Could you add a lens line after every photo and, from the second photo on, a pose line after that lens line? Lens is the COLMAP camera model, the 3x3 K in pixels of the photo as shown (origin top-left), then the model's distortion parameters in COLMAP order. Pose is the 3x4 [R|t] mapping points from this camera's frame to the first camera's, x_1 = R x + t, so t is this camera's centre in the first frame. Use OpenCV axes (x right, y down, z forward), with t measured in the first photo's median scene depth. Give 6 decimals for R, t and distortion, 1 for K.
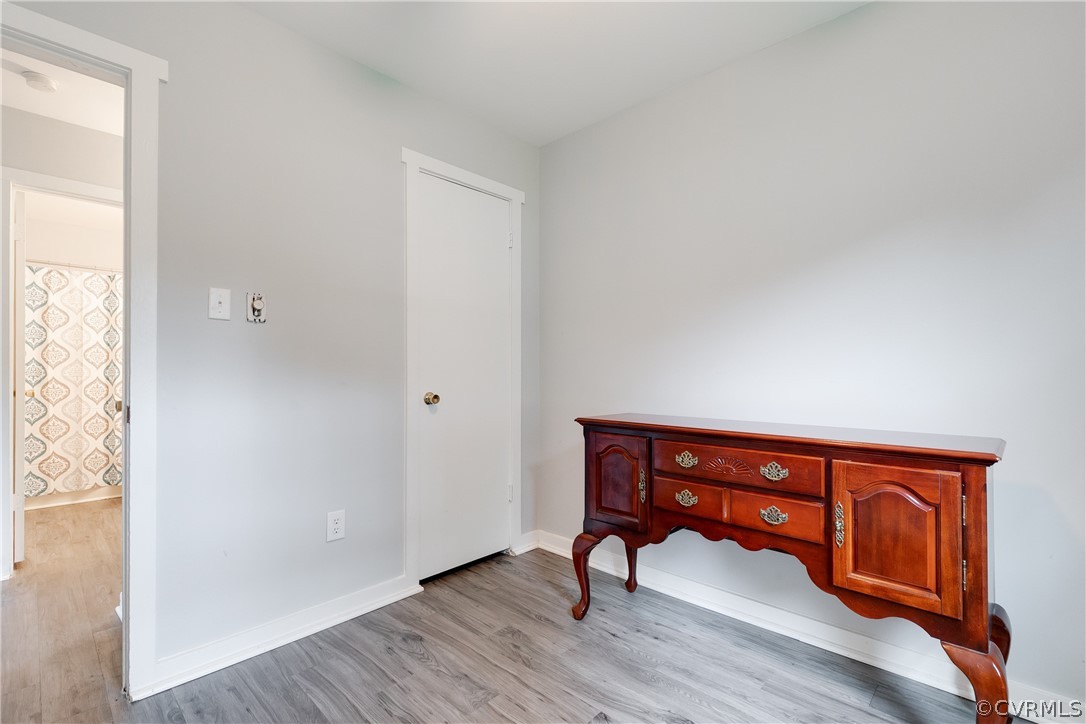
lens RADIAL K [[487.9, 0, 568.7], [0, 487.9, 368.5], [0, 0, 1]] dist [0.003842, -0.000654]
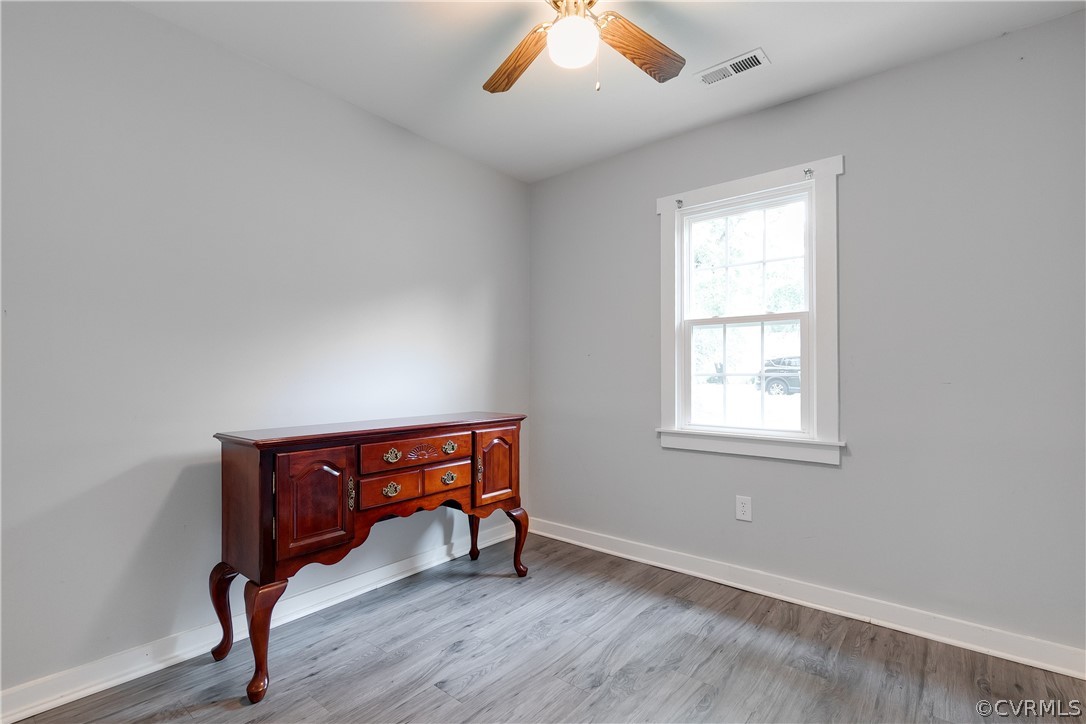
lens RADIAL K [[487.9, 0, 545.3], [0, 487.9, 368.1], [0, 0, 1]] dist [0.003842, -0.000654]
pose [[-0.040417, 0.009054, 0.999142, -0.922313], [-0.006549, 0.999935, -0.009326, -0.010394], [-0.999161, -0.006920, -0.040355, 0.688915]]
